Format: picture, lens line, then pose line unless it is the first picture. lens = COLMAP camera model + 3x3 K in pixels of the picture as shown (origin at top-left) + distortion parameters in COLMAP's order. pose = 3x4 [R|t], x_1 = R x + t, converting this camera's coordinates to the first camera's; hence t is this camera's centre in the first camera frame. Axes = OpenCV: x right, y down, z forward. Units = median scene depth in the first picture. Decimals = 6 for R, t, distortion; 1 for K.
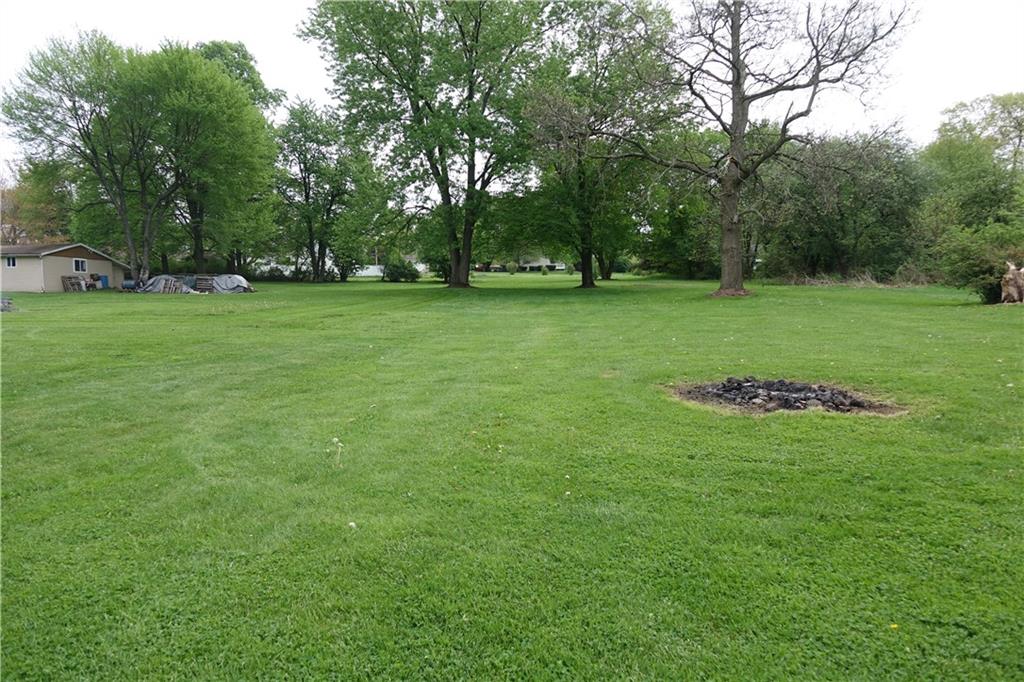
lens RADIAL K [[700.7, 0, 509.8], [0, 700.7, 338.6], [0, 0, 1]] dist [0.001581, 0.001847]
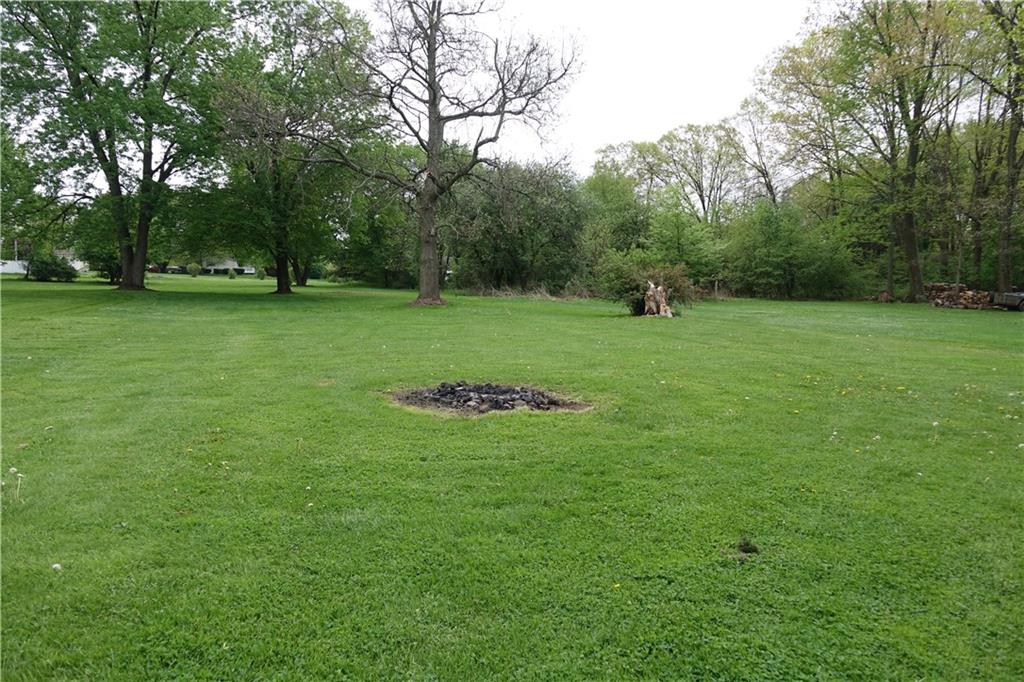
lens RADIAL K [[700.7, 0, 509.8], [0, 700.7, 338.6], [0, 0, 1]] dist [0.001581, 0.001847]
pose [[0.909276, -0.002251, 0.416188, -0.011576], [0.006810, 0.999932, -0.009470, -0.000010], [-0.416138, 0.011445, 0.909229, -0.001293]]
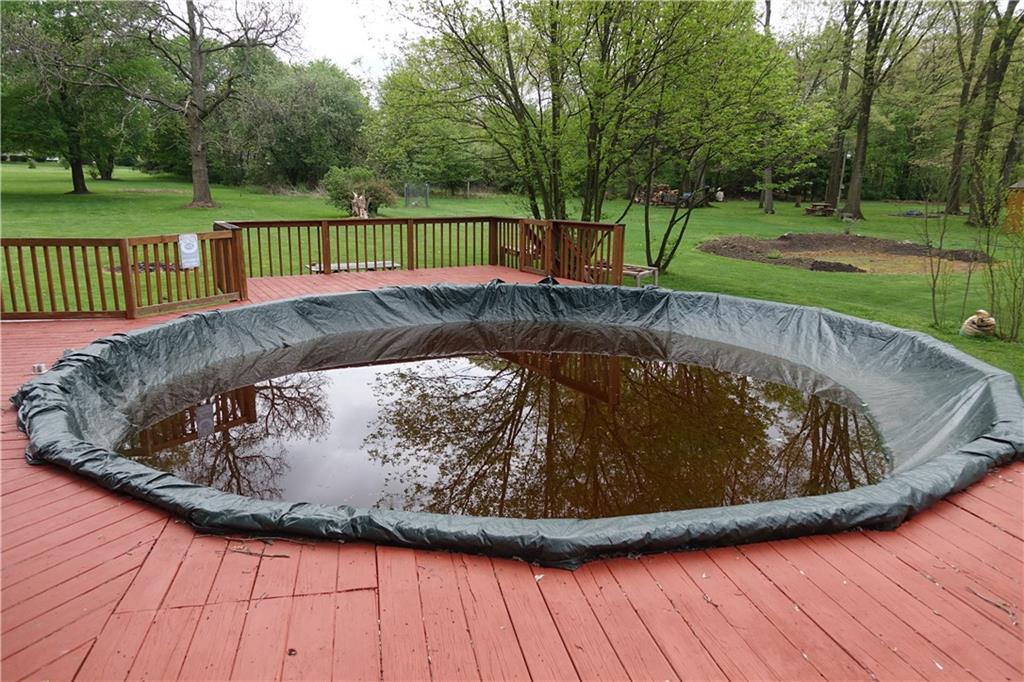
lens RADIAL K [[700.7, 0, 509.8], [0, 700.7, 338.6], [0, 0, 1]] dist [0.001581, 0.001847]
pose [[0.806333, -0.102532, 0.582508, -0.016318], [0.015731, 0.988229, 0.152171, -0.008060], [-0.591253, -0.113537, 0.798454, -0.510976]]
